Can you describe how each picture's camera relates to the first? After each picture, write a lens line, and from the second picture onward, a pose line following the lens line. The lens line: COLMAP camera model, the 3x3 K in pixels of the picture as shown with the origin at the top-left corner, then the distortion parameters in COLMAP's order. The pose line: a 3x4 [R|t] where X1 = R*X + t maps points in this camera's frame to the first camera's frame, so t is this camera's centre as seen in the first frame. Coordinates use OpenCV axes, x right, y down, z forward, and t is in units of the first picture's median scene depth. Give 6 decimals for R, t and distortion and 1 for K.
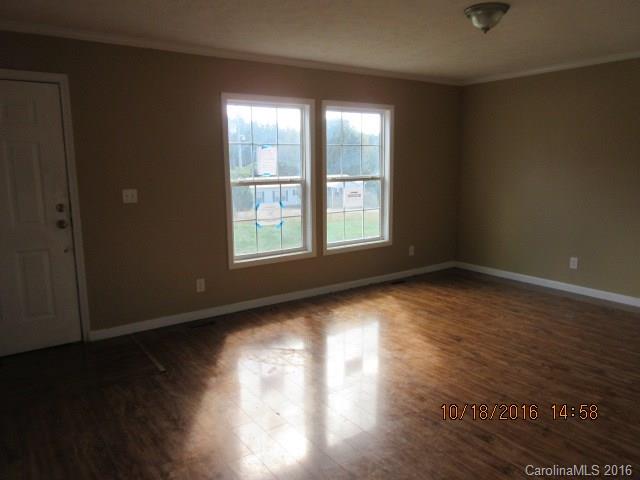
lens RADIAL K [[475.9, 0, 318.1], [0, 475.9, 242.7], [0, 0, 1]] dist [-0.012608, 0.002158]
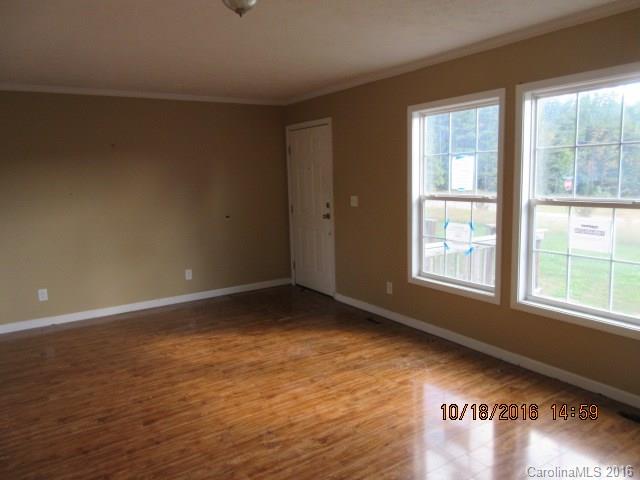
lens RADIAL K [[475.9, 0, 321.6], [0, 475.9, 241.8], [0, 0, 1]] dist [-0.012608, 0.002158]
pose [[-0.029458, 0.153819, -0.987660, 0.786861], [-0.140308, 0.977669, 0.156448, -0.156754], [0.989670, 0.143185, -0.007218, 0.810663]]
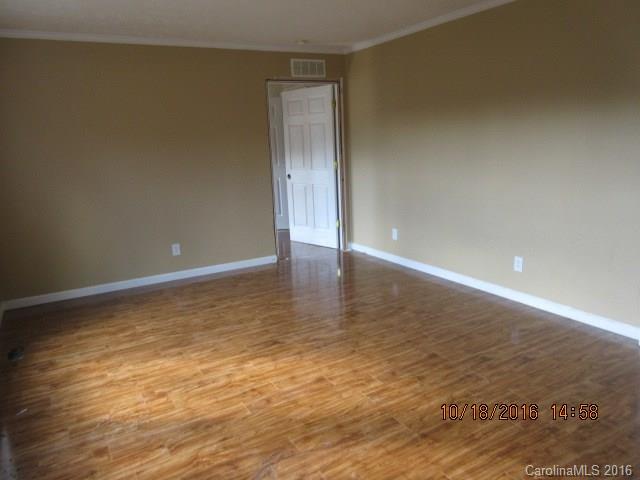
lens RADIAL K [[475.9, 0, 316.5], [0, 475.9, 240.9], [0, 0, 1]] dist [-0.012608, 0.002158]
pose [[0.095968, -0.202730, 0.974521, -0.436207], [0.213681, 0.960410, 0.178752, -0.099288], [-0.972178, 0.191082, 0.135489, 0.650313]]
